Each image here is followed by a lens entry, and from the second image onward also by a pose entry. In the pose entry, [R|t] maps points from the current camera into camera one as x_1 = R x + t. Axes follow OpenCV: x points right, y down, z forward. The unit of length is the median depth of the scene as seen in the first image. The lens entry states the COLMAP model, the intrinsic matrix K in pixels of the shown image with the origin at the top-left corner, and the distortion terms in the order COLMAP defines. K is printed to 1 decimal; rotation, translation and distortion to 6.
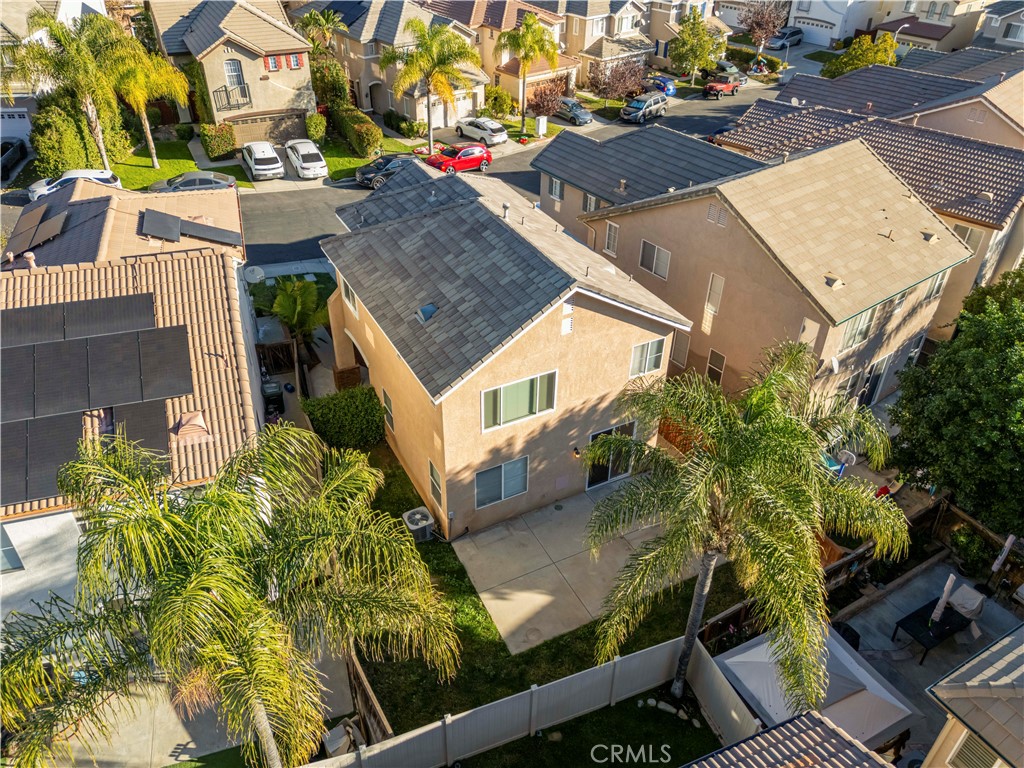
lens RADIAL K [[760.0, 0, 512.5], [0, 760.0, 402.7], [0, 0, 1]] dist [0.061203, -0.048898]
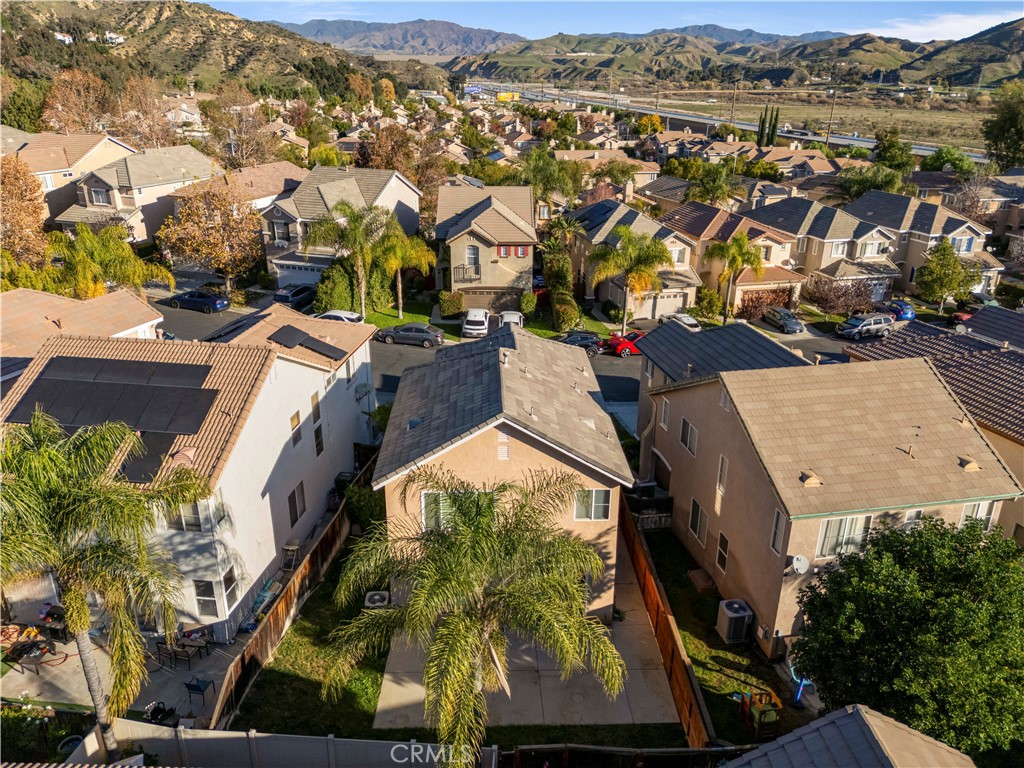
lens RADIAL K [[760.0, 0, 506.0], [0, 760.0, 395.8], [0, 0, 1]] dist [0.061203, -0.048898]
pose [[0.899521, 0.161595, -0.405893, 0.228525], [-0.259022, 0.945436, -0.197634, 0.018953], [0.351809, 0.282911, 0.892296, -0.022577]]
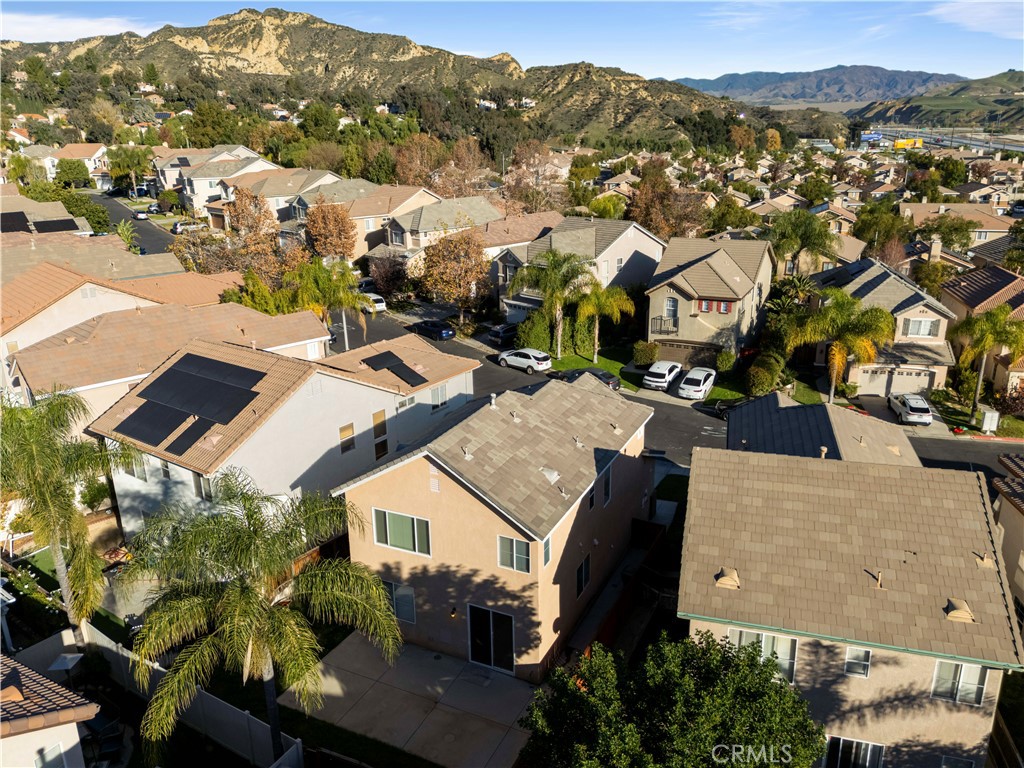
lens RADIAL K [[760.0, 0, 497.6], [0, 760.0, 396.1], [0, 0, 1]] dist [0.061203, -0.048898]
pose [[0.592138, 0.241151, -0.768908, 0.446832], [-0.464690, 0.881731, -0.081324, -0.075305], [0.658359, 0.405459, 0.634166, 0.101286]]
